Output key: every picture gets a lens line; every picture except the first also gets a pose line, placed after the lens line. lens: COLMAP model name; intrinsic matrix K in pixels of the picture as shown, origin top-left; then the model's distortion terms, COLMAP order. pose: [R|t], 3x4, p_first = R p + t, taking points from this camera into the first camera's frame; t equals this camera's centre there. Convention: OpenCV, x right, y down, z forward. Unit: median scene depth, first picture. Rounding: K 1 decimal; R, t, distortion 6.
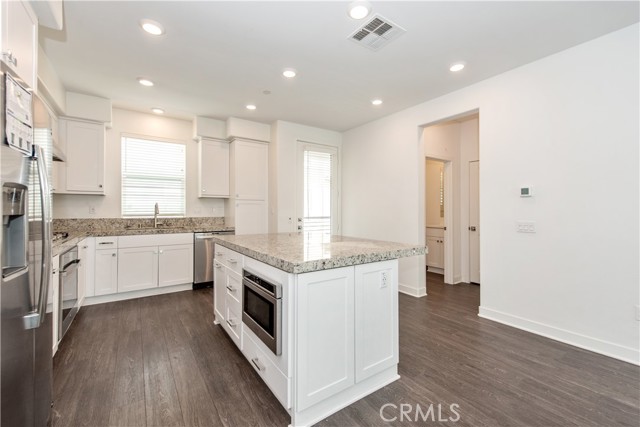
lens RADIAL K [[264.0, 0, 326.3], [0, 264.0, 208.4], [0, 0, 1]] dist [0.005064, -0.000053]
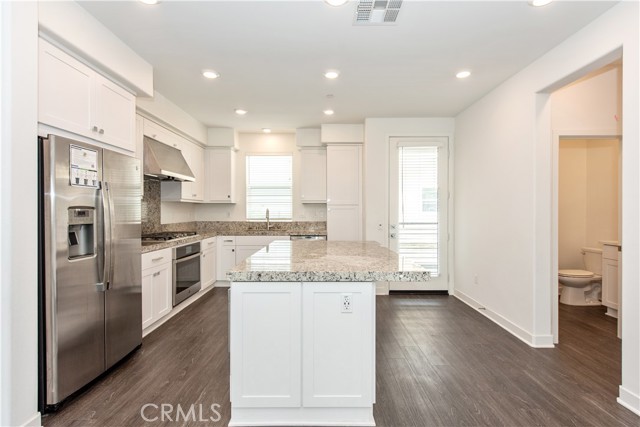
lens RADIAL K [[291.1, 0, 325.8], [0, 291.1, 215.1], [0, 0, 1]] dist [0.000408, 0.000754]
pose [[0.825451, 0.007891, -0.564419, 0.306953], [0.003096, 0.999824, 0.018506, -0.016360], [0.564466, -0.017023, 0.825281, 0.081102]]
